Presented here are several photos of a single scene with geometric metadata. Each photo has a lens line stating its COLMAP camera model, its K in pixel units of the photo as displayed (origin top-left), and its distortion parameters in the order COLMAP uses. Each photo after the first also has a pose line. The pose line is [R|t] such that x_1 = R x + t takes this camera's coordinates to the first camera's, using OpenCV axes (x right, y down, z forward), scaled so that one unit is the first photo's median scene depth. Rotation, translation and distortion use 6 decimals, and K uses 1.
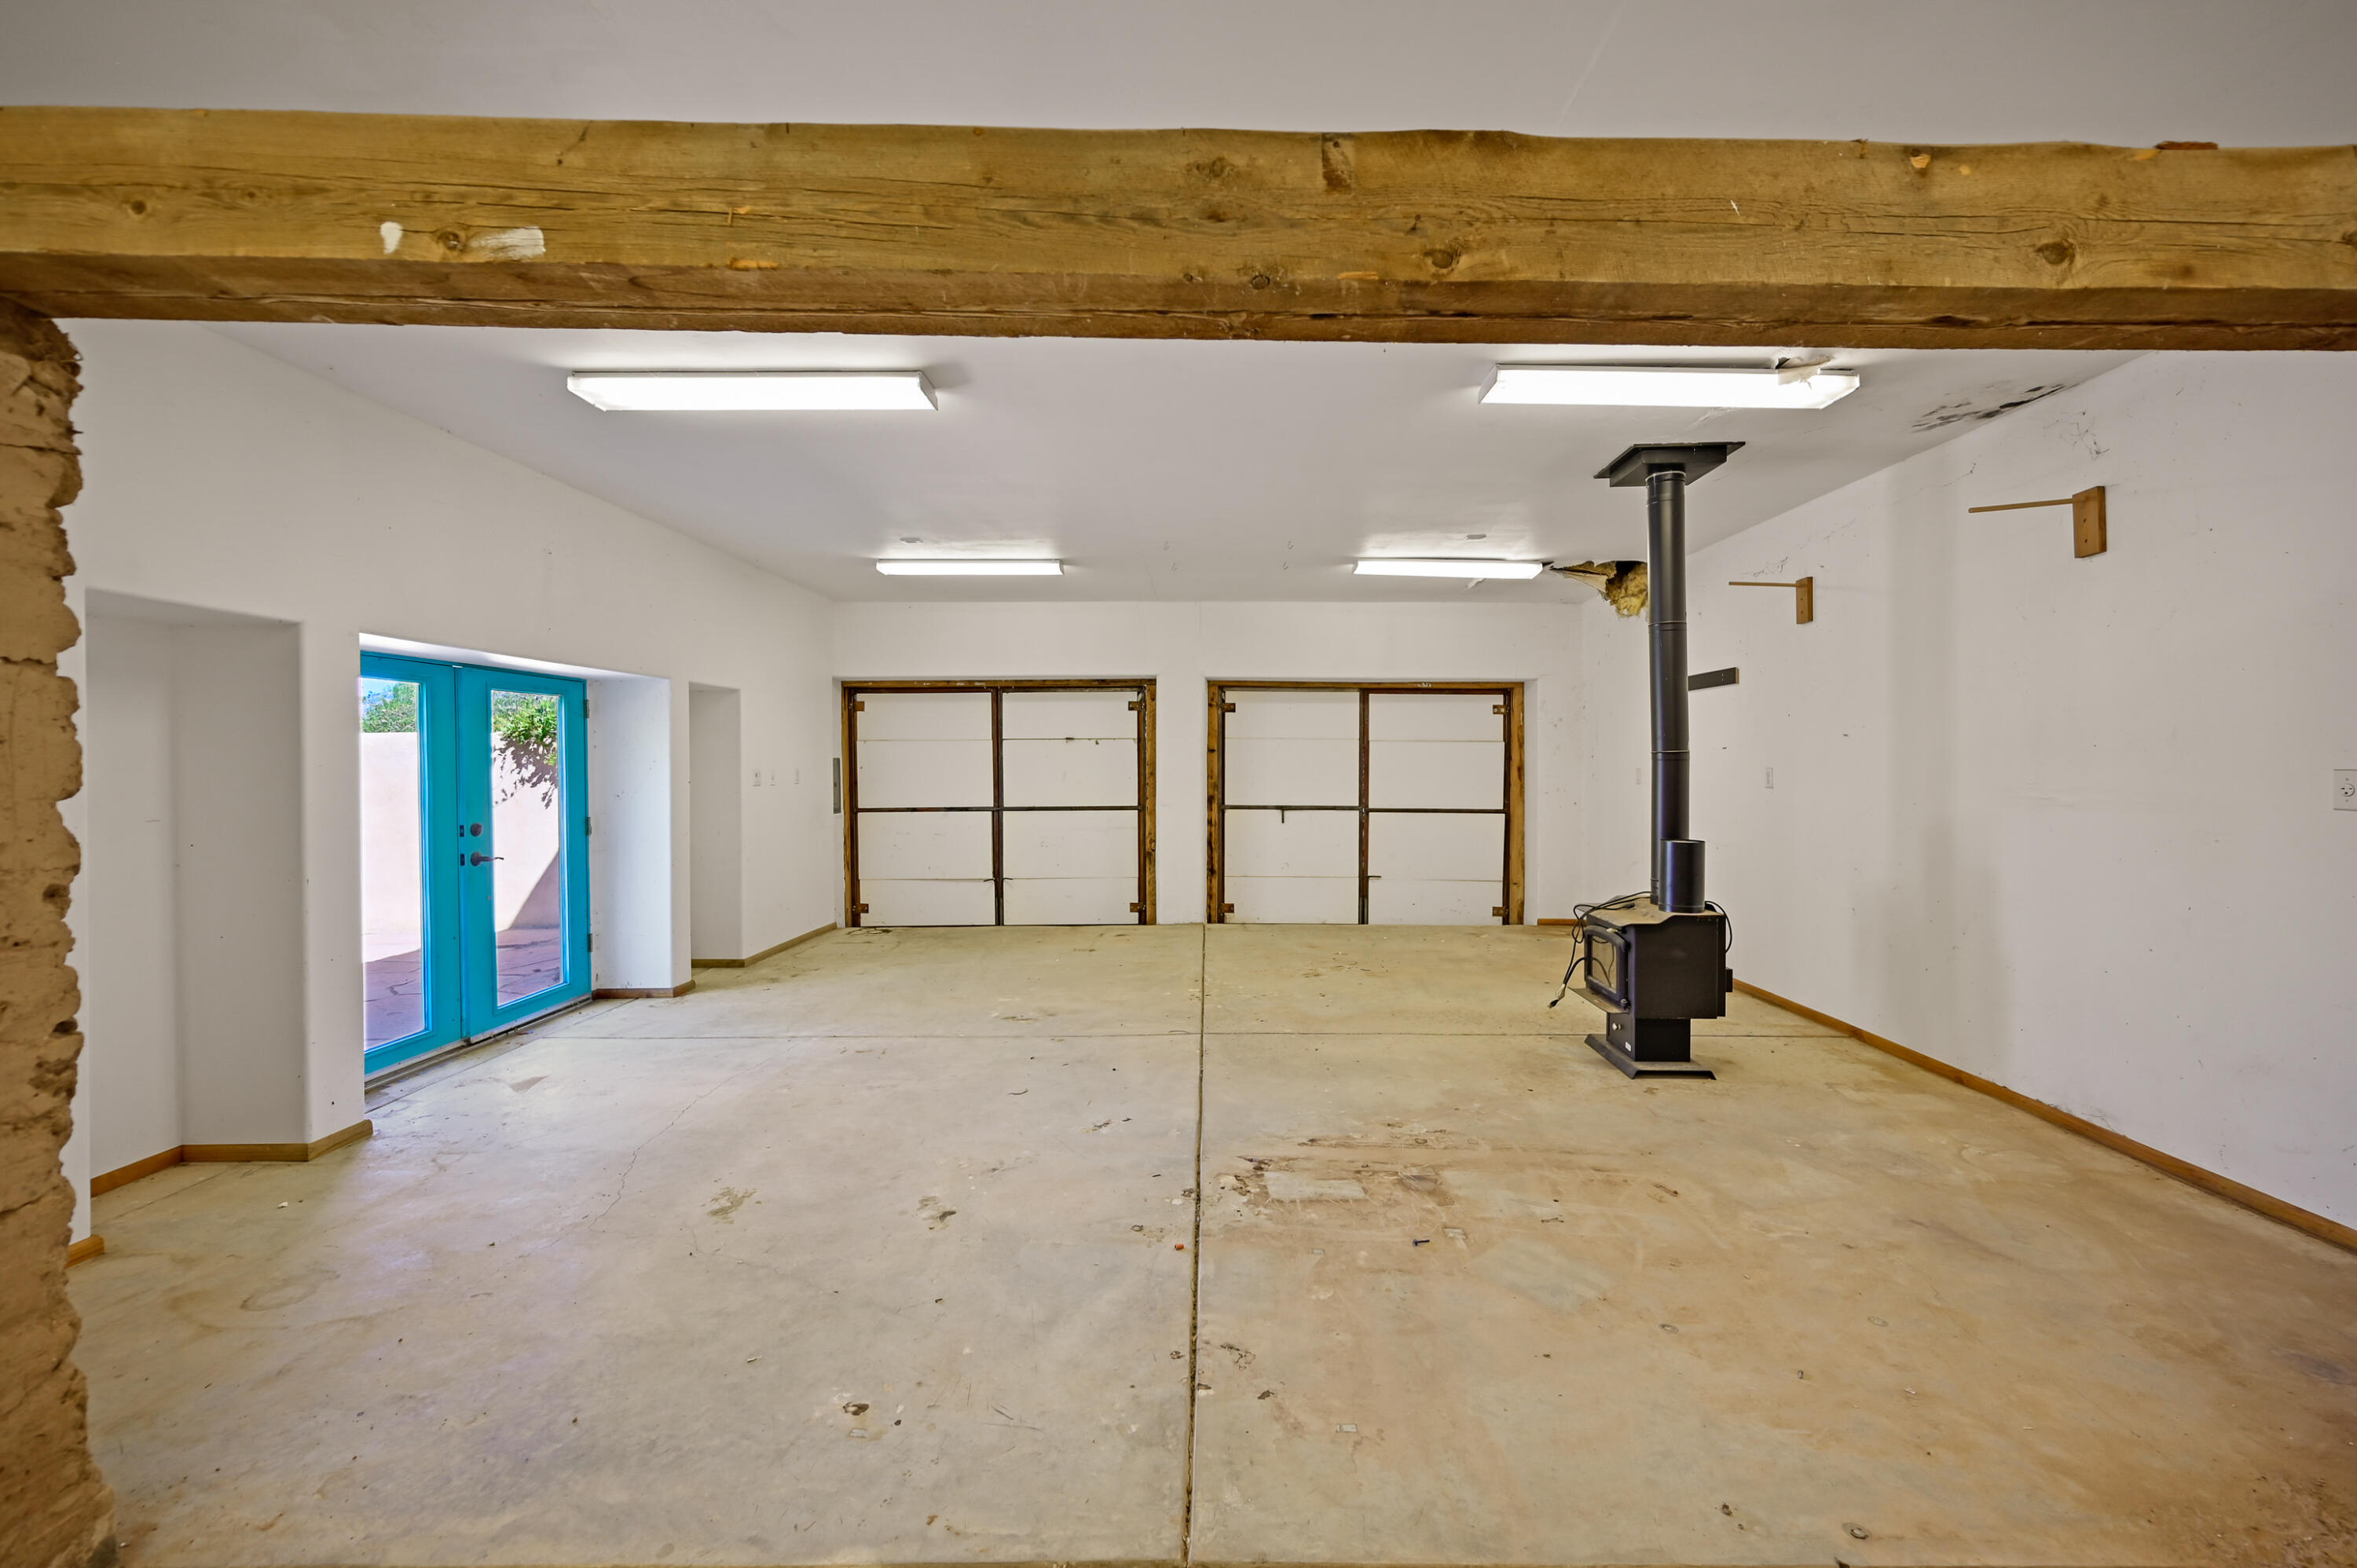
lens RADIAL K [[932.5, 0, 1223.7], [0, 932.5, 776.6], [0, 0, 1]] dist [0.000517, 0.000003]
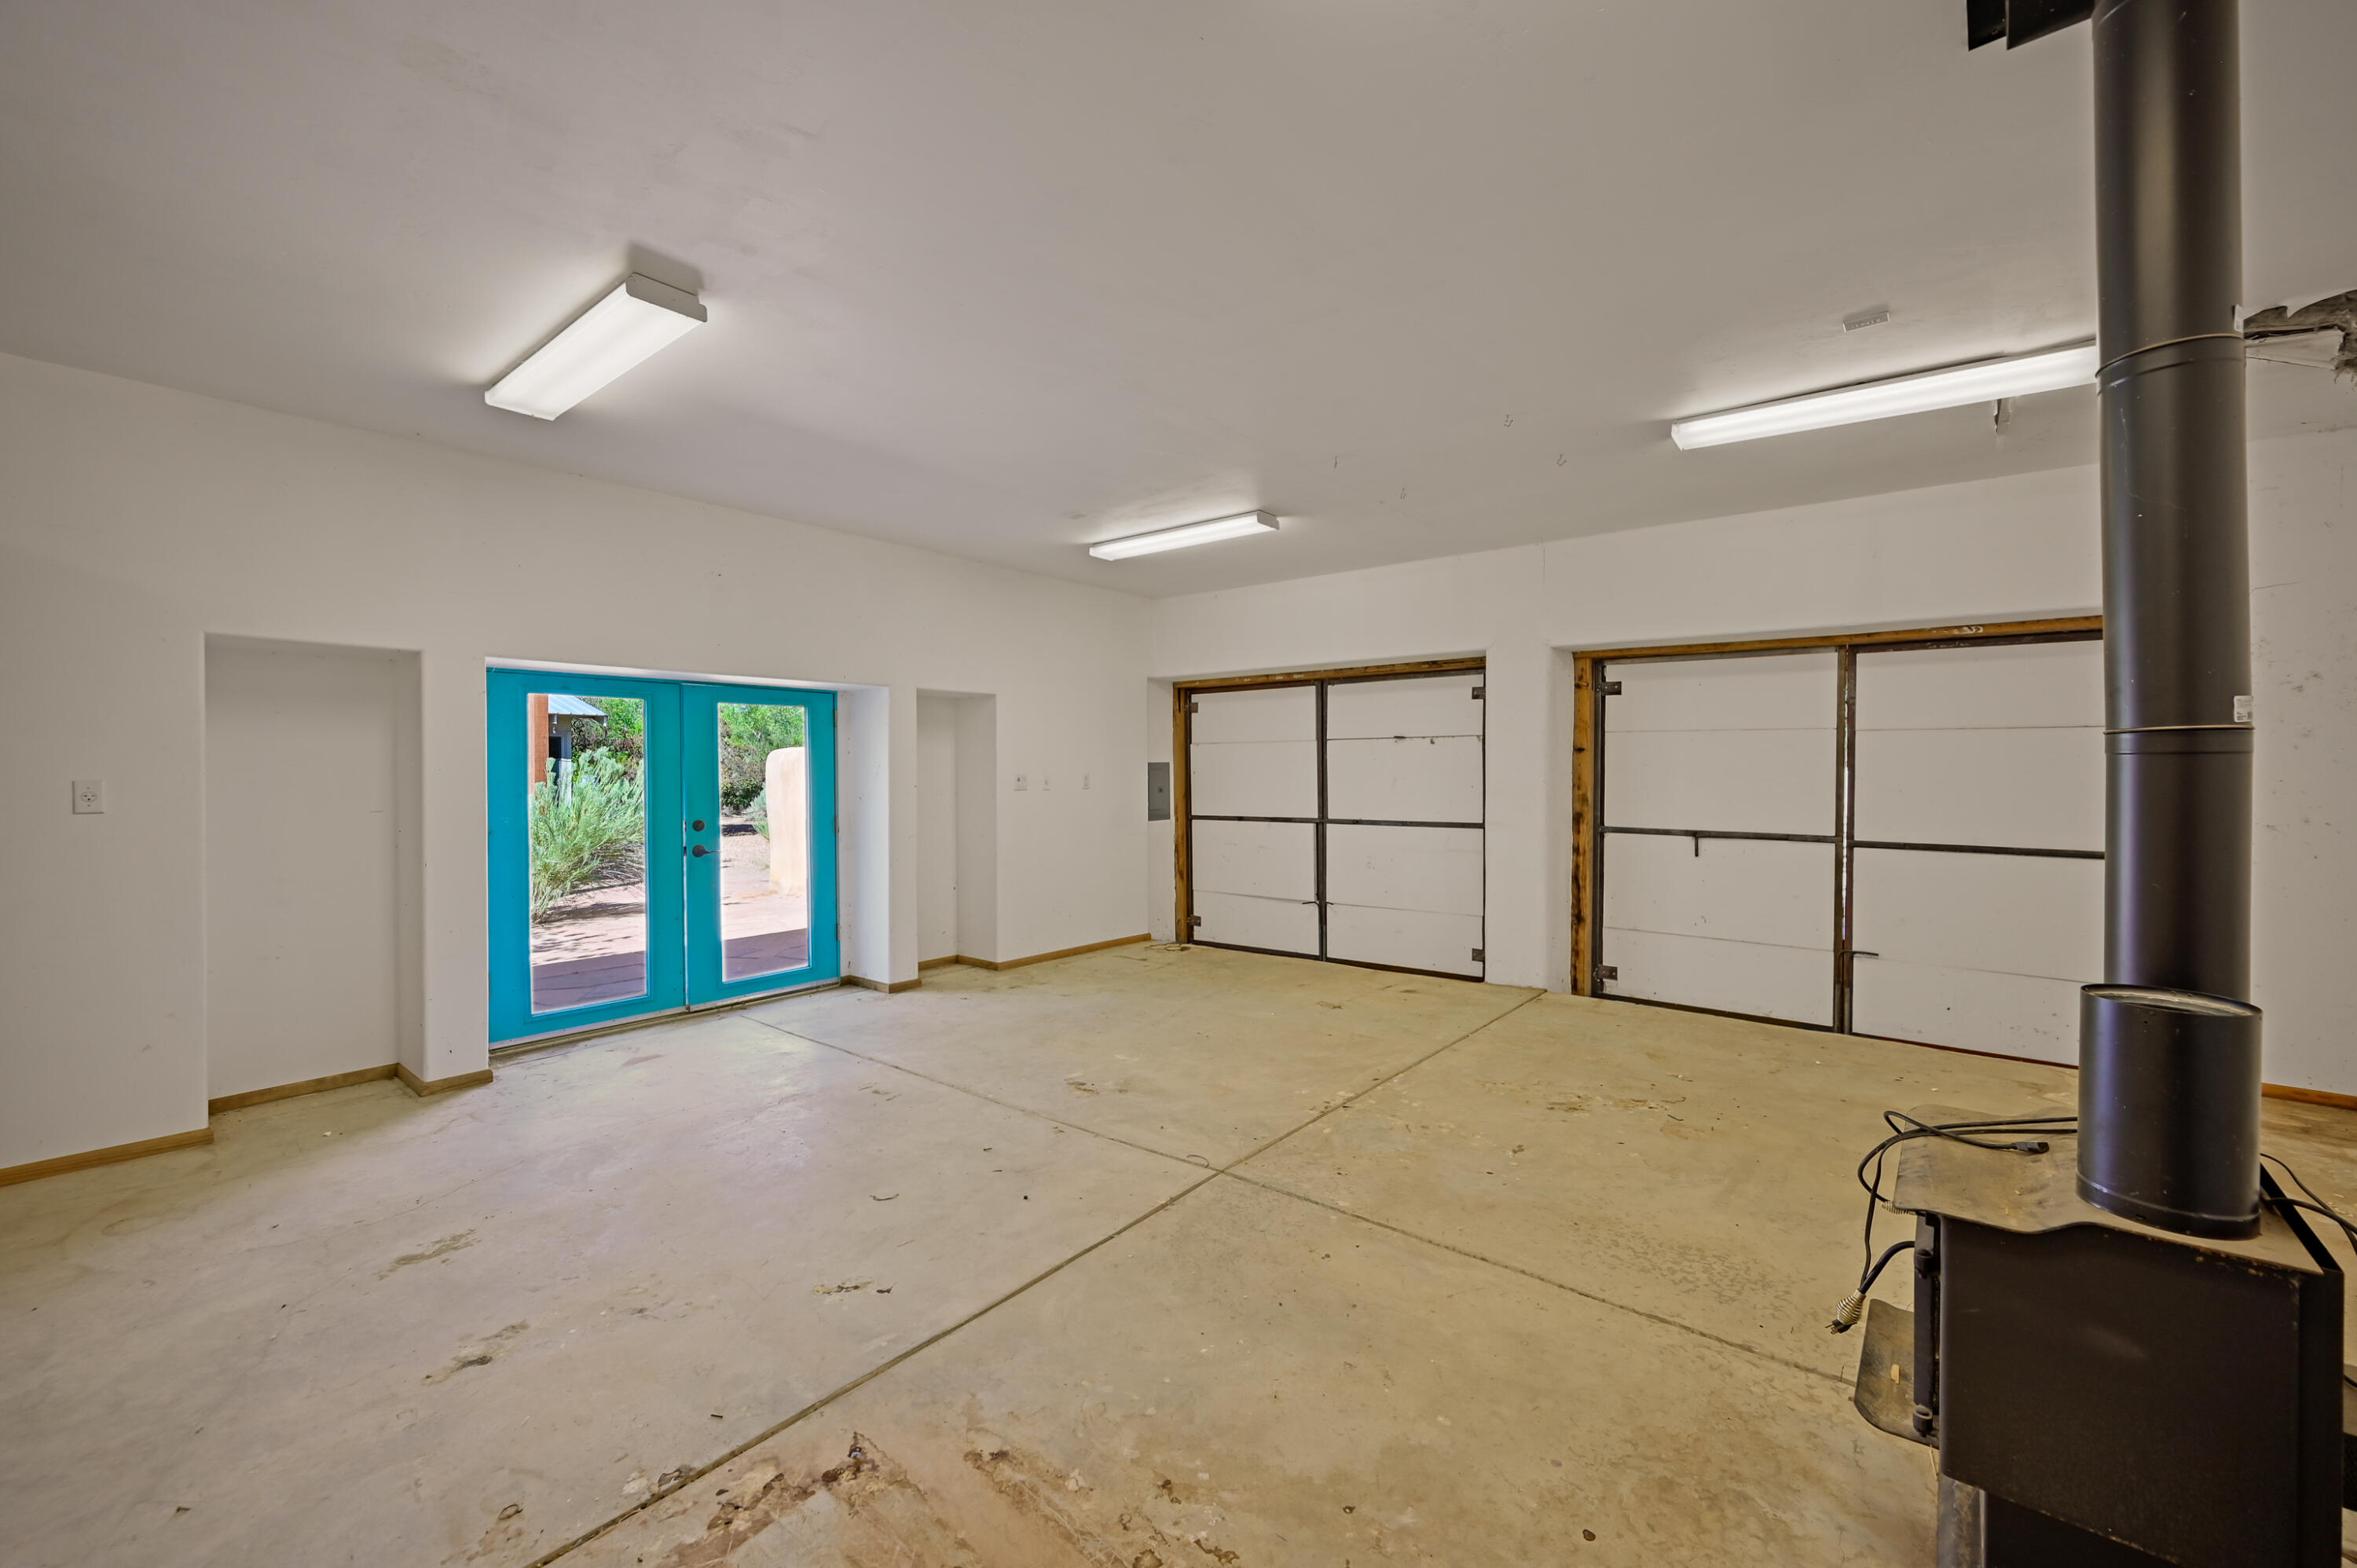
lens RADIAL K [[932.5, 0, 1223.7], [0, 932.5, 776.6], [0, 0, 1]] dist [0.000517, 0.000003]
pose [[0.778658, 0.005145, -0.627428, 0.241579], [-0.008318, 0.999963, -0.002123, -0.003661], [0.627394, 0.006872, 0.778672, 0.292864]]
